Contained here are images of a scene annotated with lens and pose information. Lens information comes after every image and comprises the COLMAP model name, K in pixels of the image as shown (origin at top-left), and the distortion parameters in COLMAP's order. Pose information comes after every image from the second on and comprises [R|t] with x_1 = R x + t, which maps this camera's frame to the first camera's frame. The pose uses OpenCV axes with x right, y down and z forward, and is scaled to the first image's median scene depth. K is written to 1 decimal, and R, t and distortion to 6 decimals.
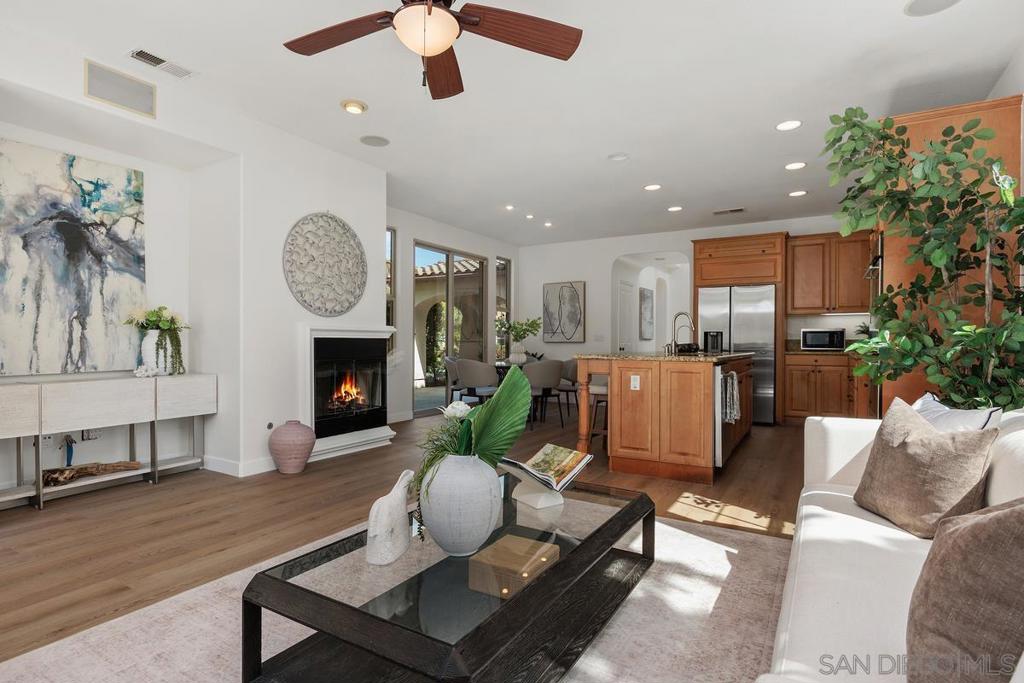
lens RADIAL K [[523.1, 0, 507.3], [0, 523.1, 342.2], [0, 0, 1]] dist [-0.006250, 0.000149]
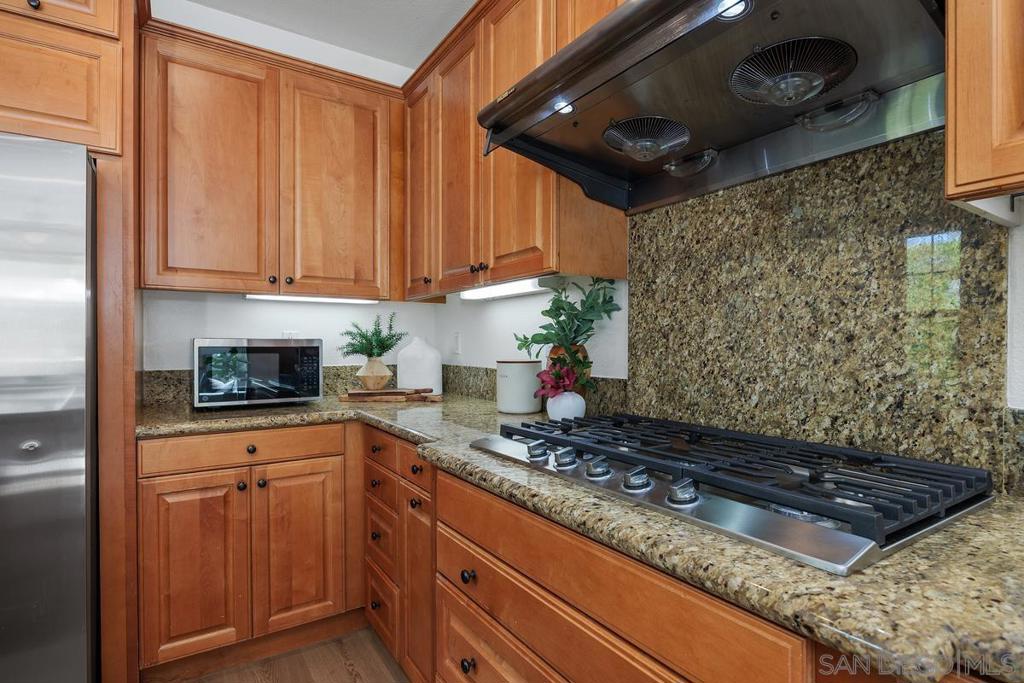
lens RADIAL K [[523.1, 0, 513.5], [0, 523.1, 346.7], [0, 0, 1]] dist [-0.006250, 0.000149]
pose [[0.429736, -0.009195, 0.902908, 0.363545], [0.000810, 0.999952, 0.009798, -0.023124], [-0.902954, -0.003479, 0.429723, 0.690999]]
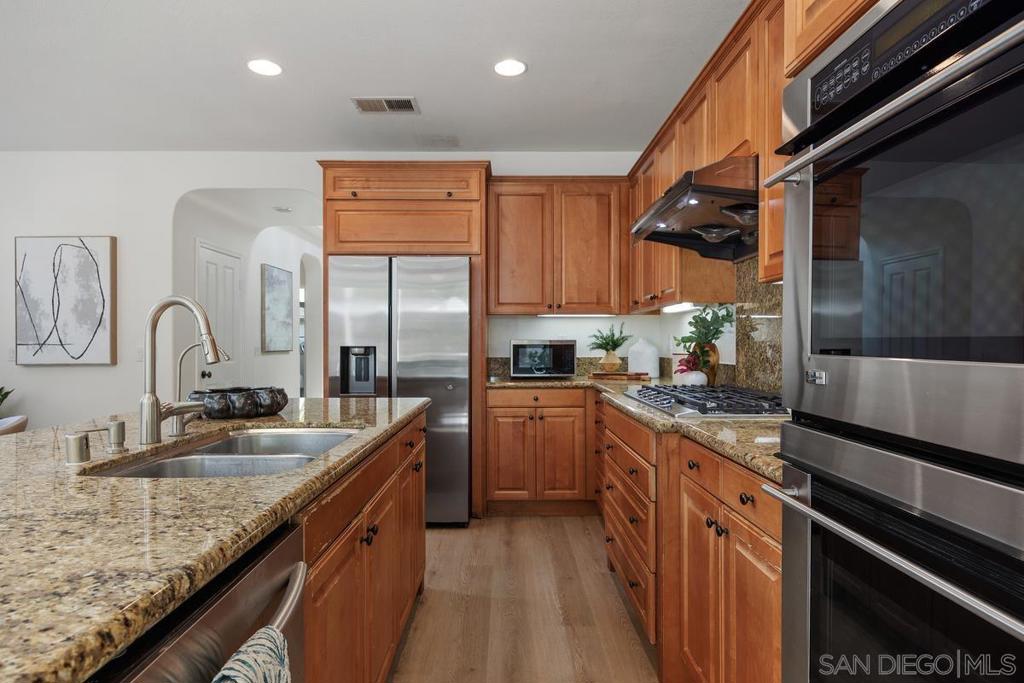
lens RADIAL K [[549.1, 0, 510.5], [0, 549.1, 341.9], [0, 0, 1]] dist [-0.001887, -0.000027]
pose [[0.851050, -0.005226, 0.525058, 0.243921], [0.004946, 0.999986, 0.001937, -0.024271], [-0.525061, 0.000948, 0.851064, 0.481857]]
